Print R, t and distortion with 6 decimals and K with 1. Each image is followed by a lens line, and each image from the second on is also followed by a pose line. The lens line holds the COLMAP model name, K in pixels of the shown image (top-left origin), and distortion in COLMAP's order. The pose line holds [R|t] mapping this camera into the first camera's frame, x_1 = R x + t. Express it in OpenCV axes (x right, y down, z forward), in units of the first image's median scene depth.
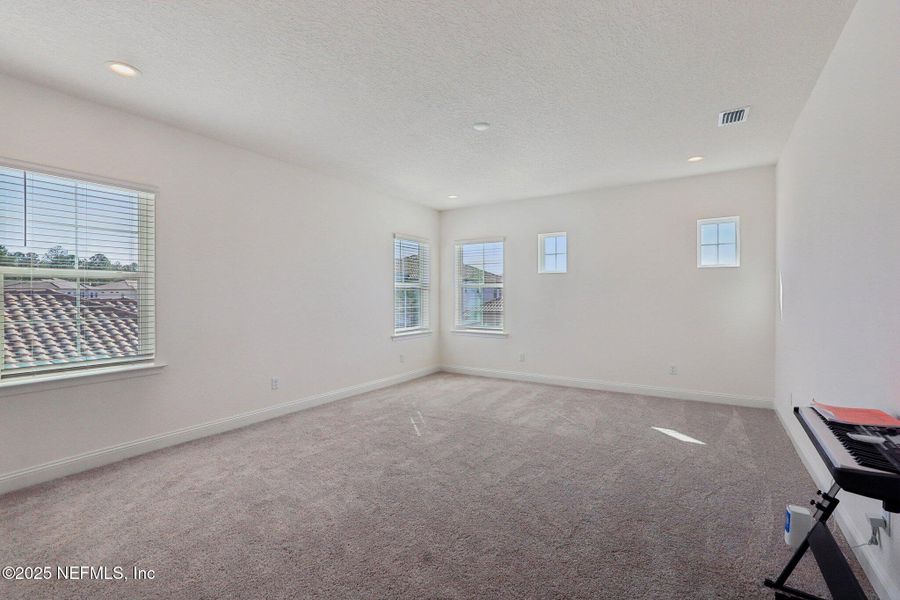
lens RADIAL K [[414.9, 0, 451.1], [0, 414.9, 298.1], [0, 0, 1]] dist [-0.004004, -0.000282]
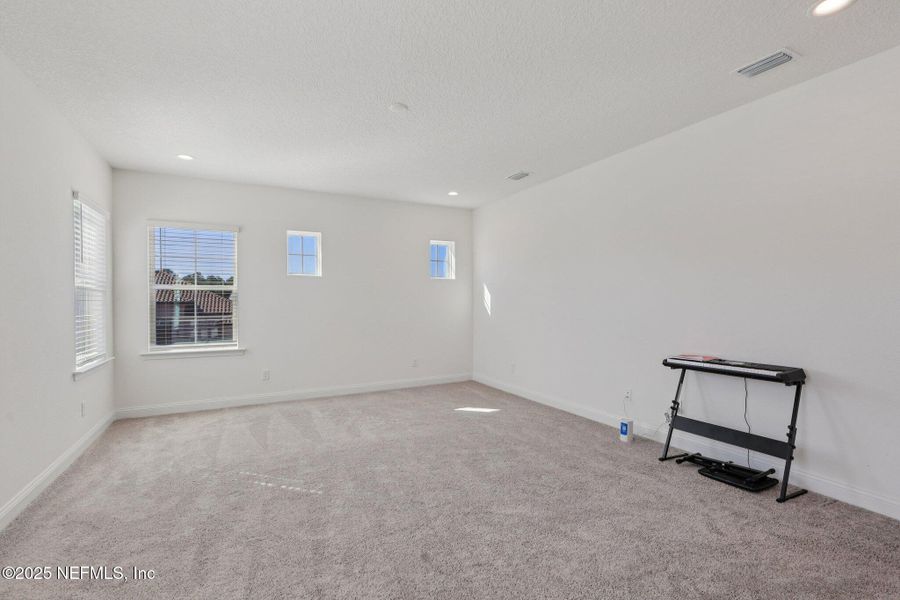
lens RADIAL K [[407.2, 0, 457.3], [0, 407.2, 301.5], [0, 0, 1]] dist [-0.000835, -0.000148]
pose [[0.486480, 0.001657, 0.873690, -0.500709], [0.006557, 0.999963, -0.005547, 0.003041], [-0.873667, 0.008427, 0.486451, 0.379068]]
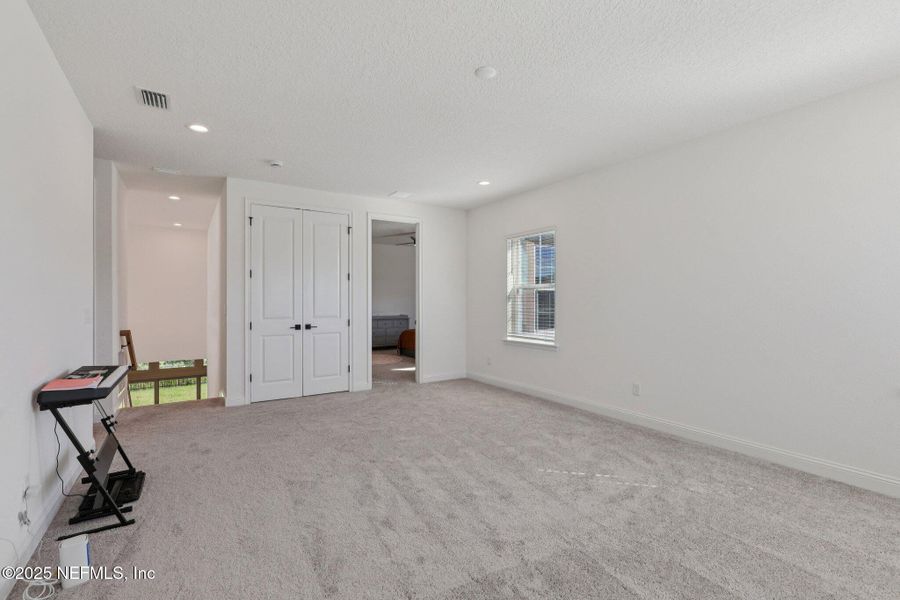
lens RADIAL K [[414.9, 0, 451.1], [0, 414.9, 298.1], [0, 0, 1]] dist [-0.004004, -0.000282]
pose [[-0.387503, 0.000851, -0.921868, 0.633108], [-0.005306, 0.999981, 0.003153, -0.006899], [0.921853, 0.006113, -0.387491, 0.990924]]
